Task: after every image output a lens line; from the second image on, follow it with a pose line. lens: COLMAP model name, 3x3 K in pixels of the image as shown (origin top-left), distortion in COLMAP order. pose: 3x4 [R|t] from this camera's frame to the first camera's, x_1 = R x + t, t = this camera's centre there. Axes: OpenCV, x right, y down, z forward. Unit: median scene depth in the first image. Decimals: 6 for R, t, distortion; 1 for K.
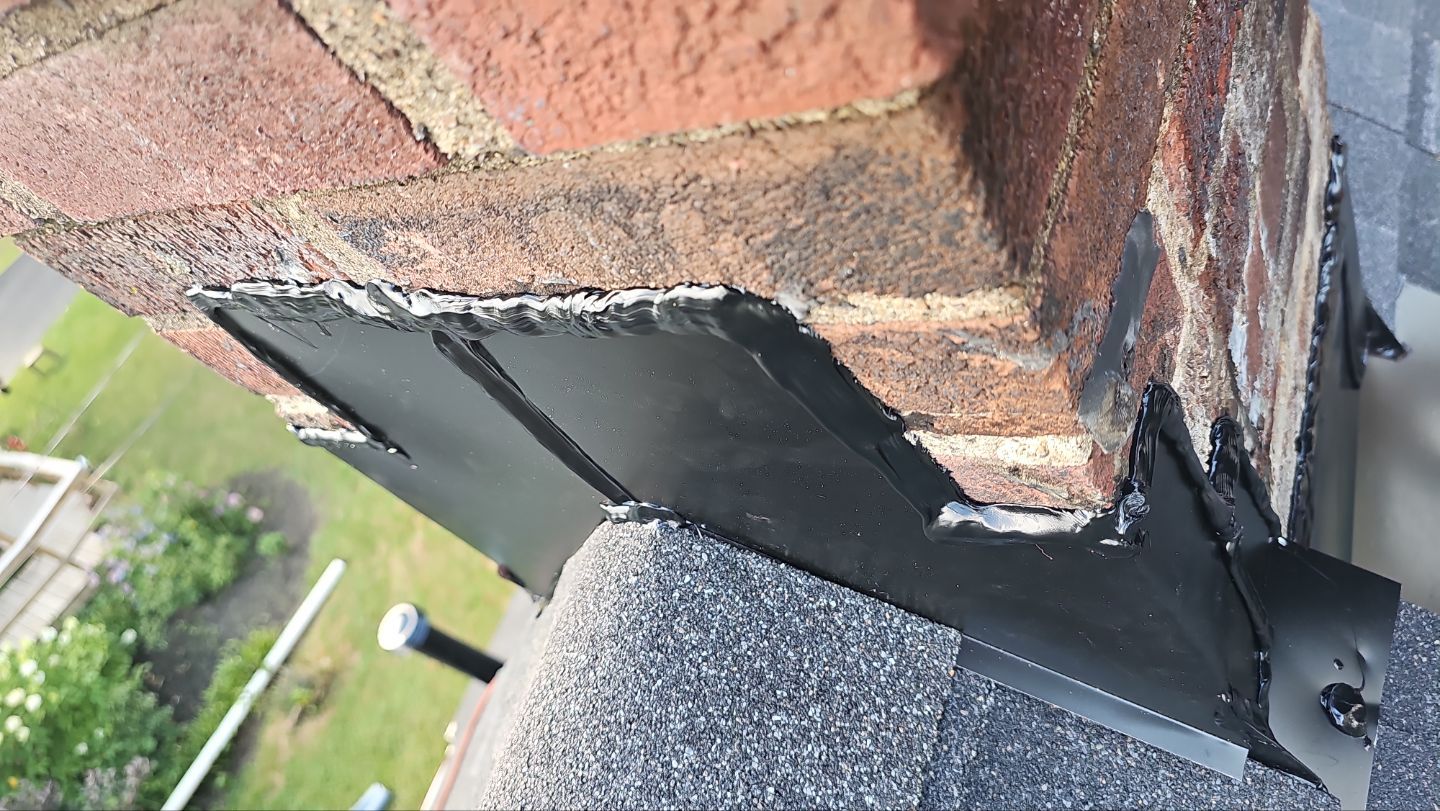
lens RADIAL K [[1014.8, 0, 726.6], [0, 1014.8, 402.7], [0, 0, 1]] dist [-0.006121, -0.005392]
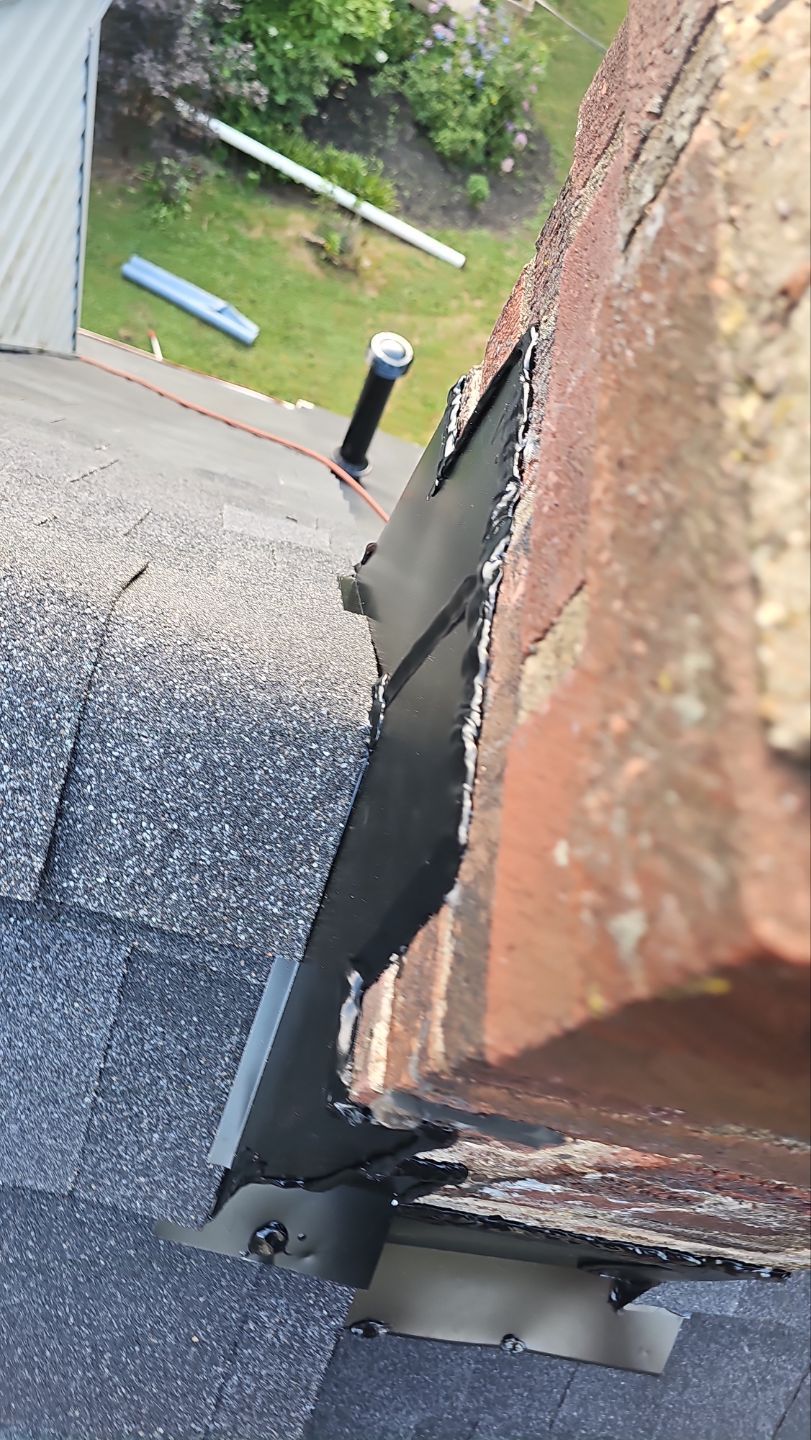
lens RADIAL K [[989.0, 0, 396.9], [0, 989.0, 700.1], [0, 0, 1]] dist [0.036081, -0.032271]
pose [[0.051295, 0.997068, 0.056785, -0.167743], [-0.968689, 0.035843, 0.245677, -0.216760], [0.242922, -0.067609, 0.967687, -0.185840]]
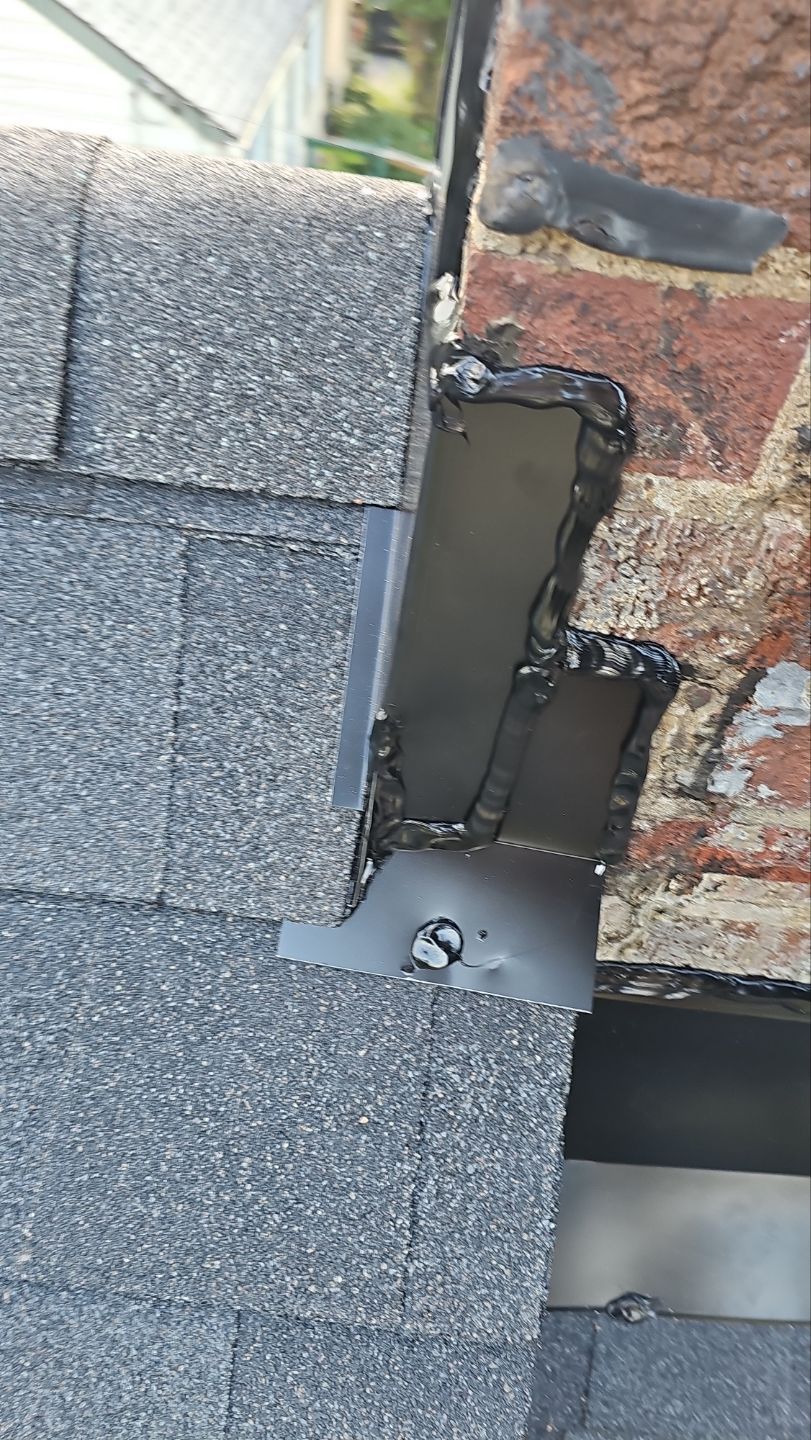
lens RADIAL K [[963.9, 0, 410.8], [0, 963.9, 719.2], [0, 0, 1]] dist [0.072334, -0.071758]
pose [[0.239010, 0.952329, -0.189587, 0.606709], [-0.904740, 0.289307, 0.312645, -0.024401], [0.352590, 0.096801, 0.930758, 0.122119]]
